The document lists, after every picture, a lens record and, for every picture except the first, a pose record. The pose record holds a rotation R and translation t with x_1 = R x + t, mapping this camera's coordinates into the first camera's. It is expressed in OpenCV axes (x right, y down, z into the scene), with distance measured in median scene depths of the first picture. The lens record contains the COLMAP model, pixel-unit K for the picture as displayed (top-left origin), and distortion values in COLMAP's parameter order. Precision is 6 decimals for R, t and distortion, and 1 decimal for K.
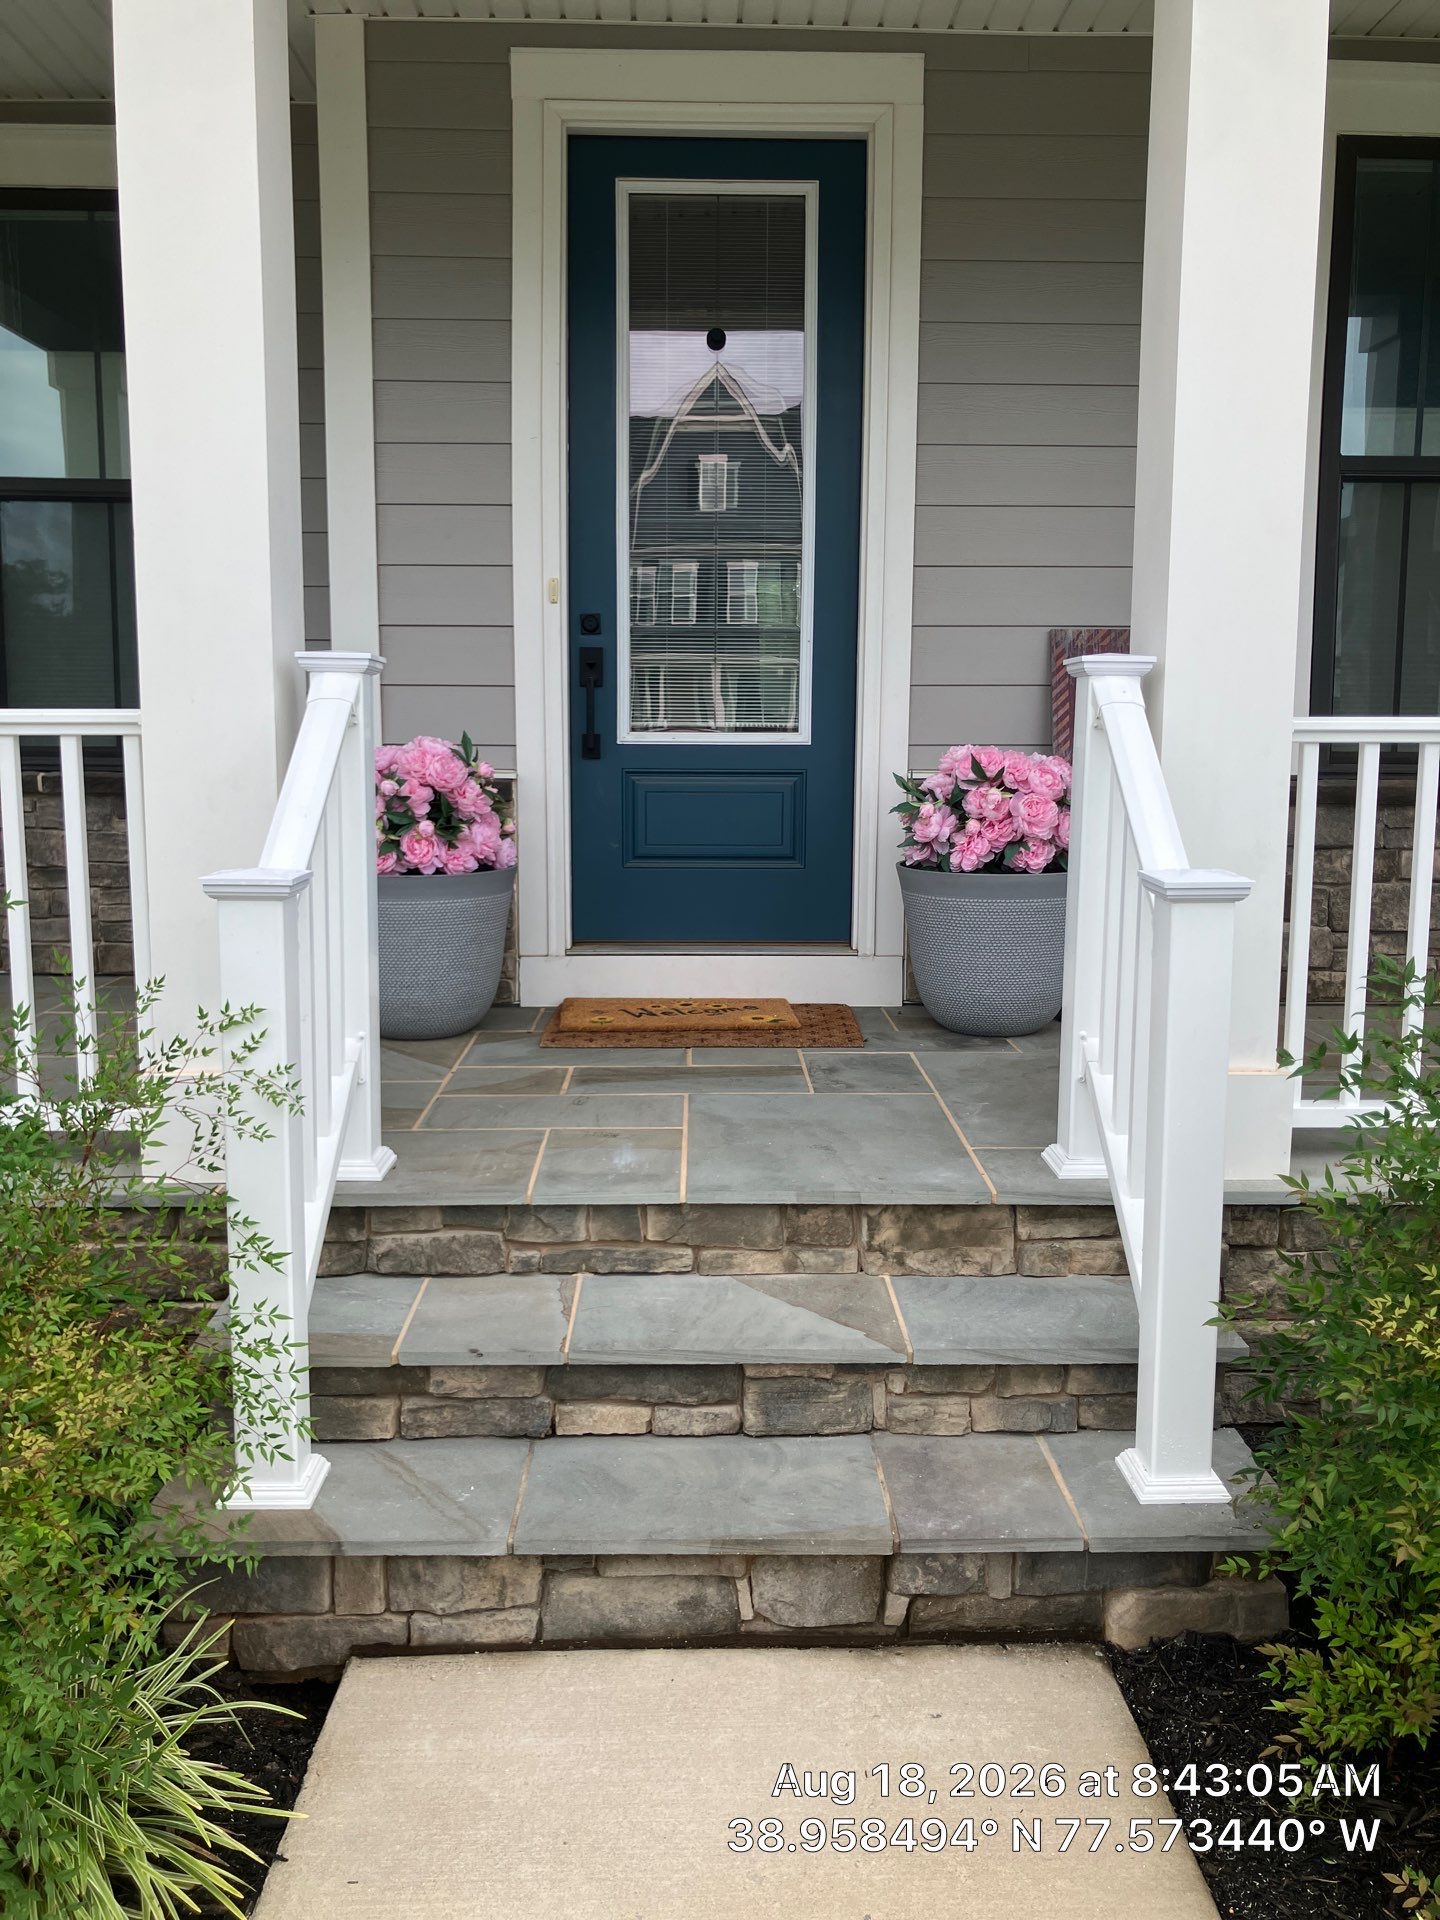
lens RADIAL K [[1581.1, 0, 742.7], [0, 1581.1, 950.4], [0, 0, 1]] dist [-0.002237, -0.001899]
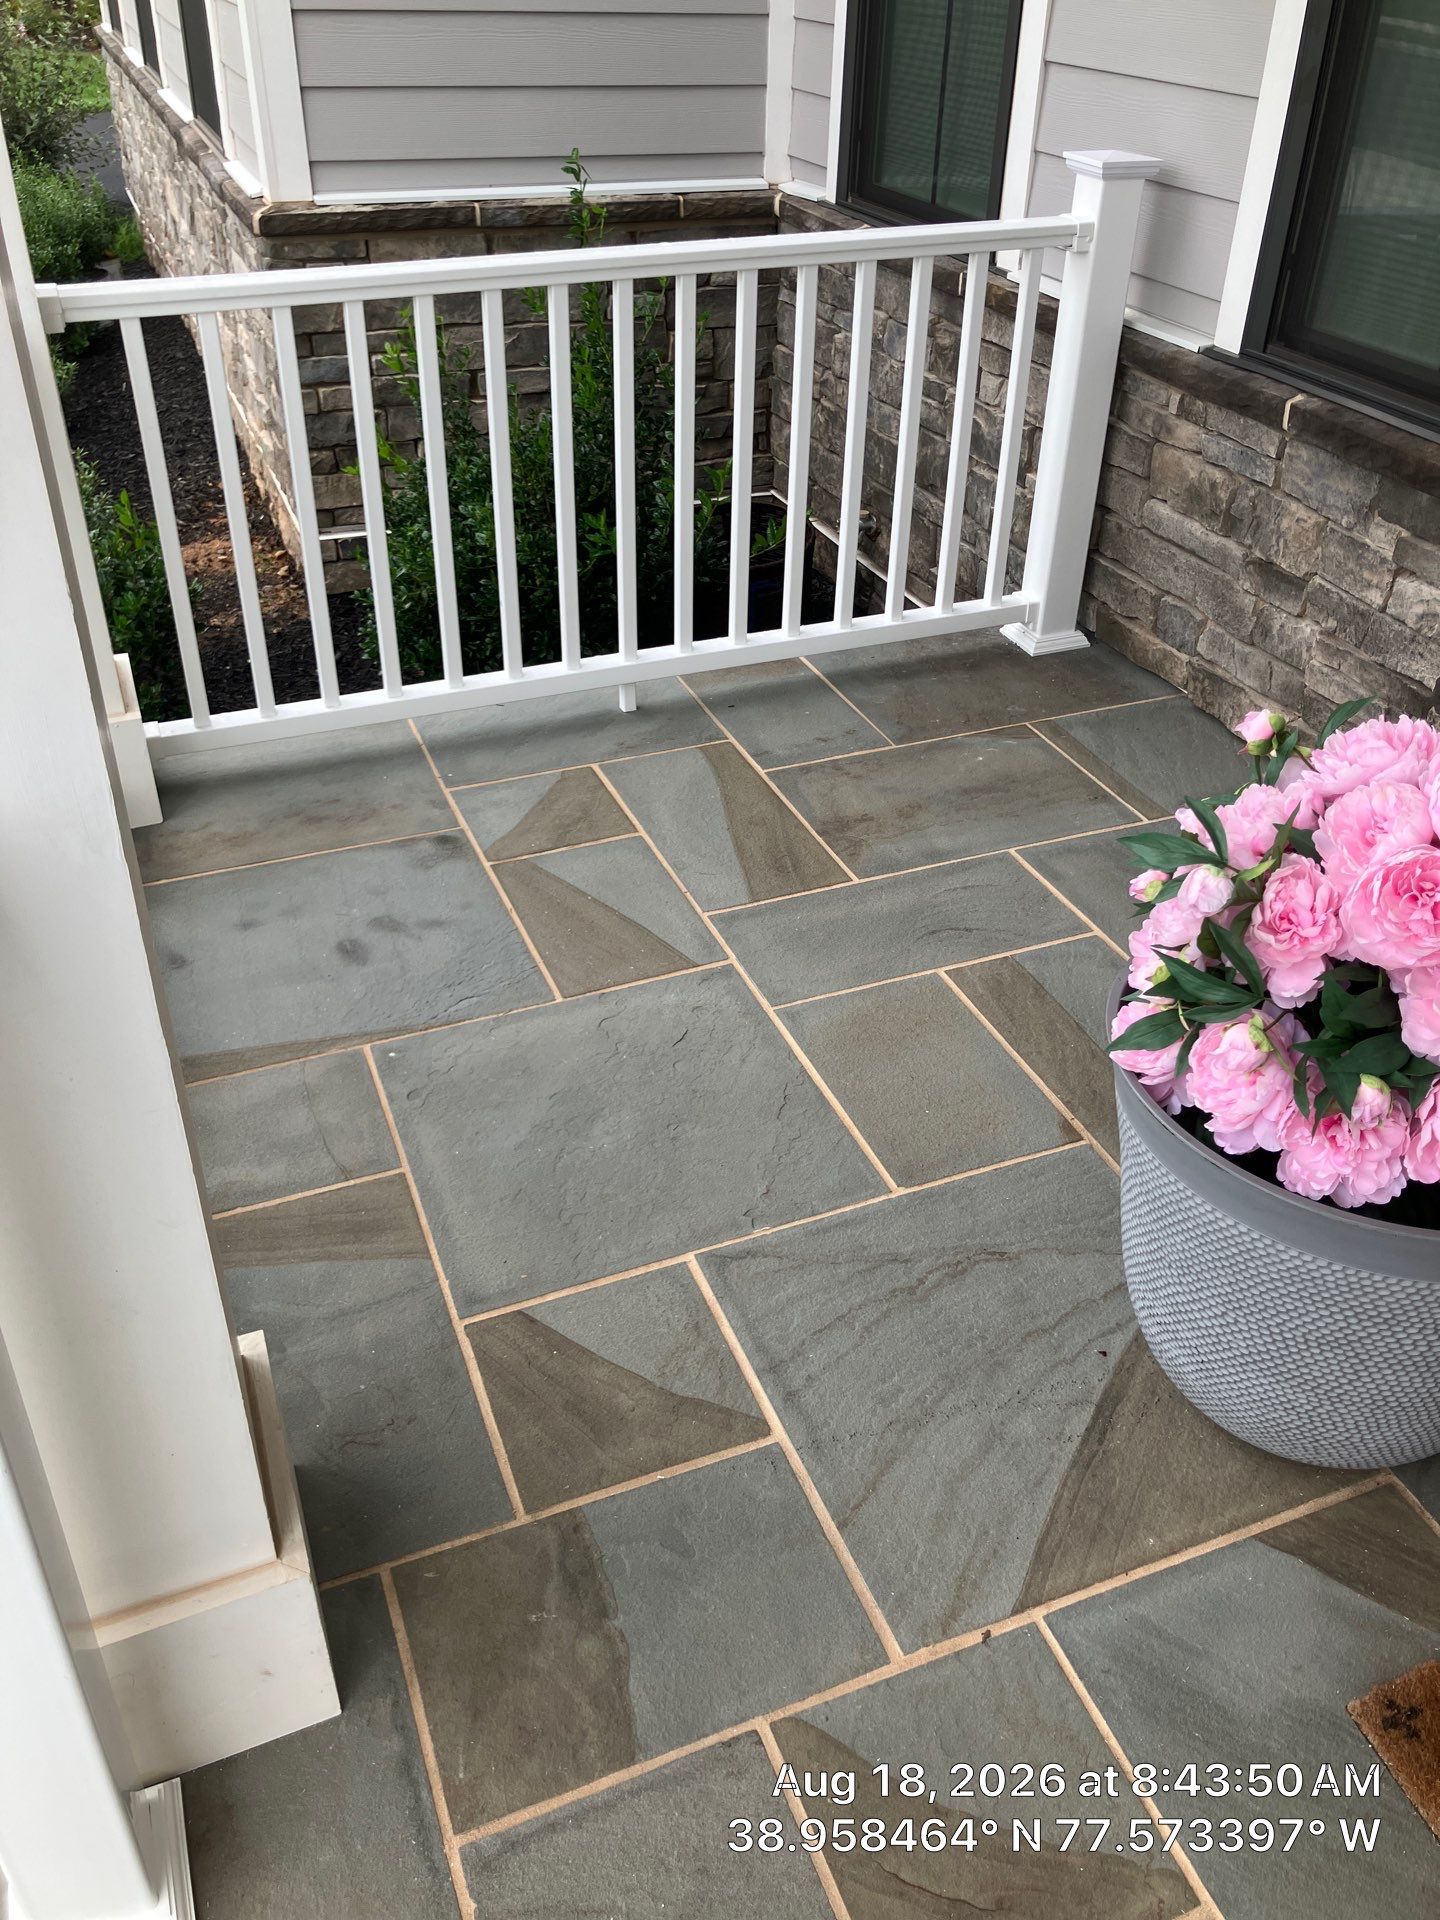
lens RADIAL K [[1581.1, 0, 742.7], [0, 1581.1, 950.4], [0, 0, 1]] dist [-0.002237, -0.001899]
pose [[0.340163, 0.525851, -0.779596, 0.017677], [-0.141802, 0.848238, 0.510278, -0.247985], [0.929613, -0.063030, 0.363106, 0.759988]]
